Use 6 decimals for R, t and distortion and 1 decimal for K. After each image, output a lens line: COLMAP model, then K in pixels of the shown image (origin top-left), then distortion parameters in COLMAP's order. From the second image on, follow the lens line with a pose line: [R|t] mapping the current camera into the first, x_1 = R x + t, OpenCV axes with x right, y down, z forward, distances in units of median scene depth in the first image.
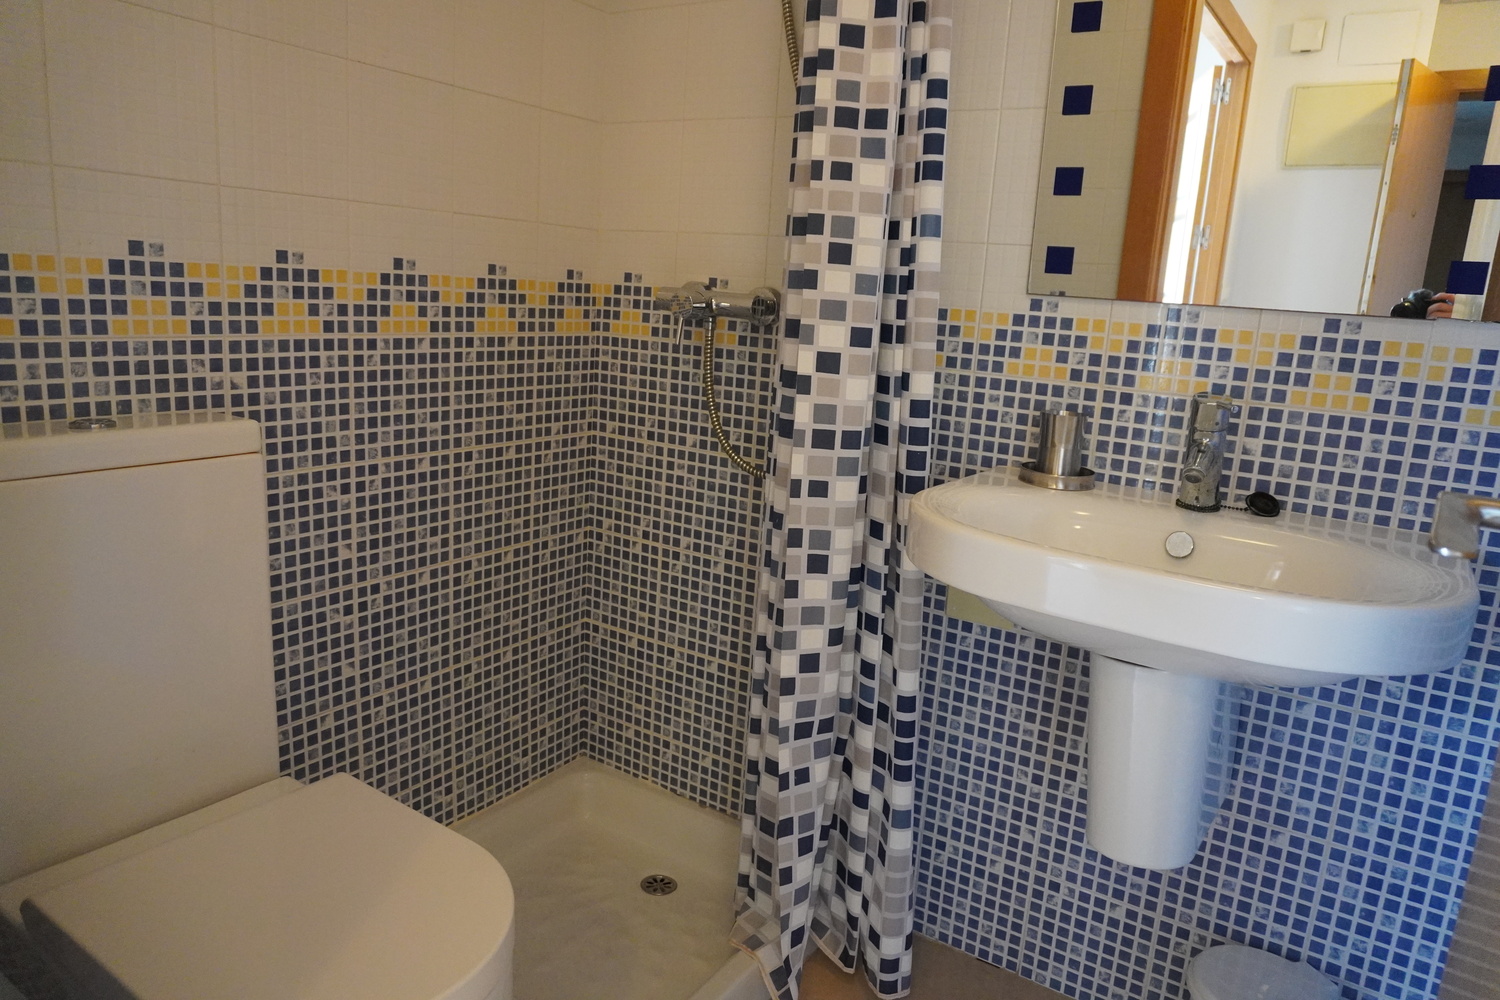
lens RADIAL K [[1002.6, 0, 750.0], [0, 1002.6, 500.0], [0, 0, 1]] dist [-0.050582, 0.035795]
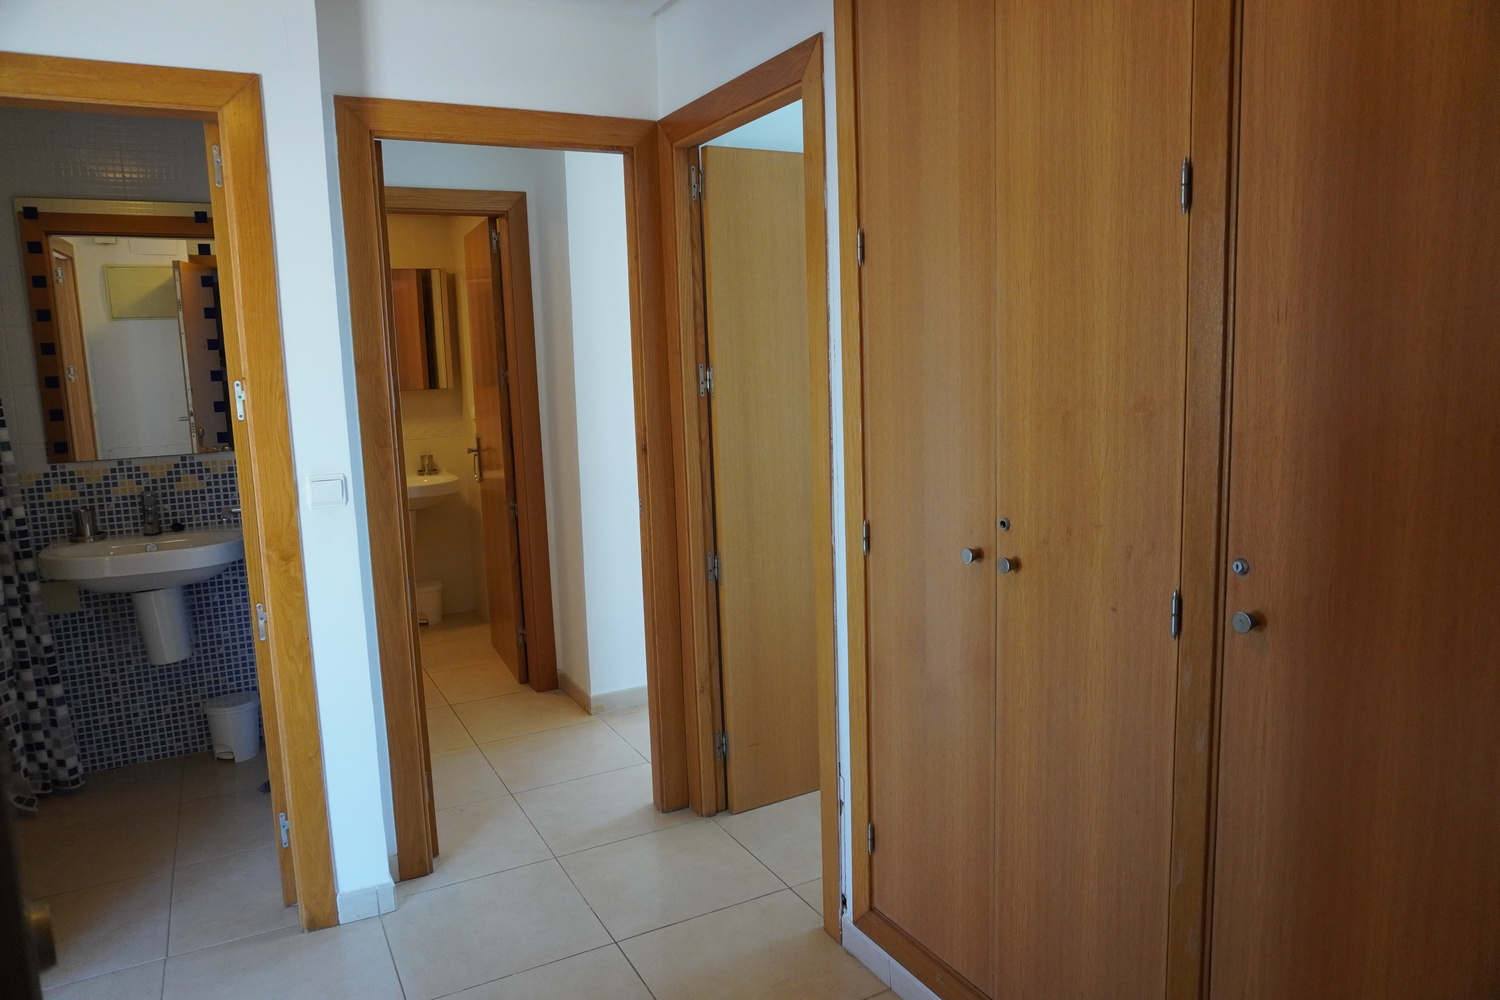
lens RADIAL K [[1002.6, 0, 750.0], [0, 1002.6, 500.0], [0, 0, 1]] dist [-0.050582, 0.035795]
pose [[0.487066, -0.203378, 0.849355, -0.928813], [0.243445, 0.965579, 0.091603, 0.061418], [-0.838749, 0.162155, 0.519813, -1.602349]]
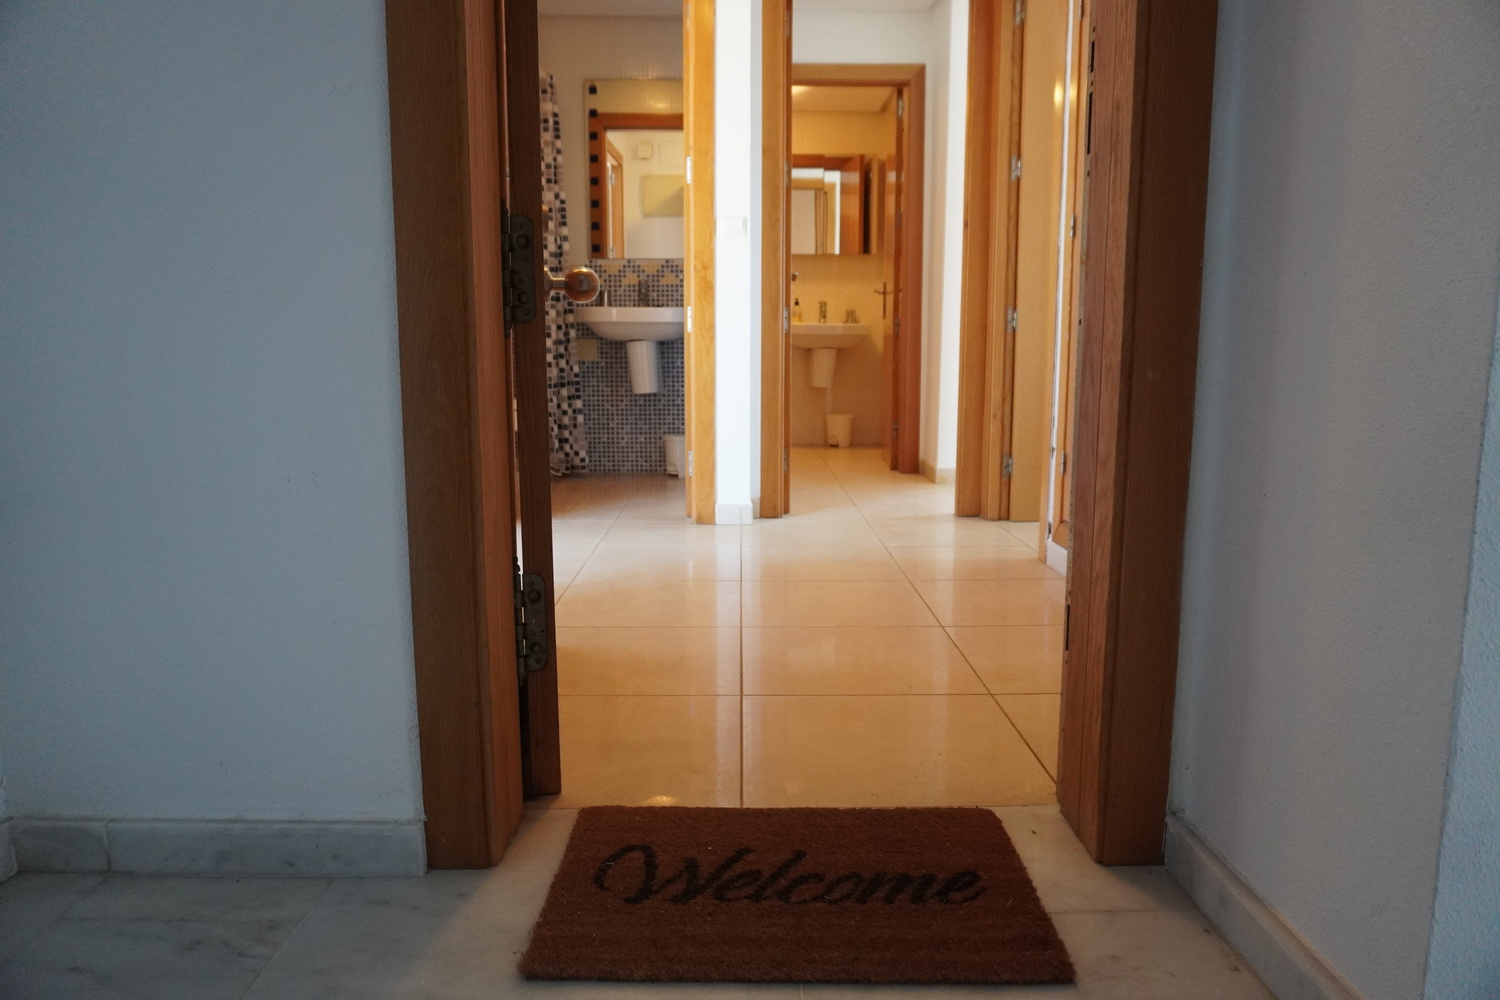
lens RADIAL K [[1002.6, 0, 750.0], [0, 1002.6, 500.0], [0, 0, 1]] dist [-0.050582, 0.035795]
pose [[0.834515, -0.146104, 0.531261, -1.285983], [0.165986, 0.986073, 0.010449, 0.714808], [-0.525389, 0.079462, 0.847144, -2.285452]]
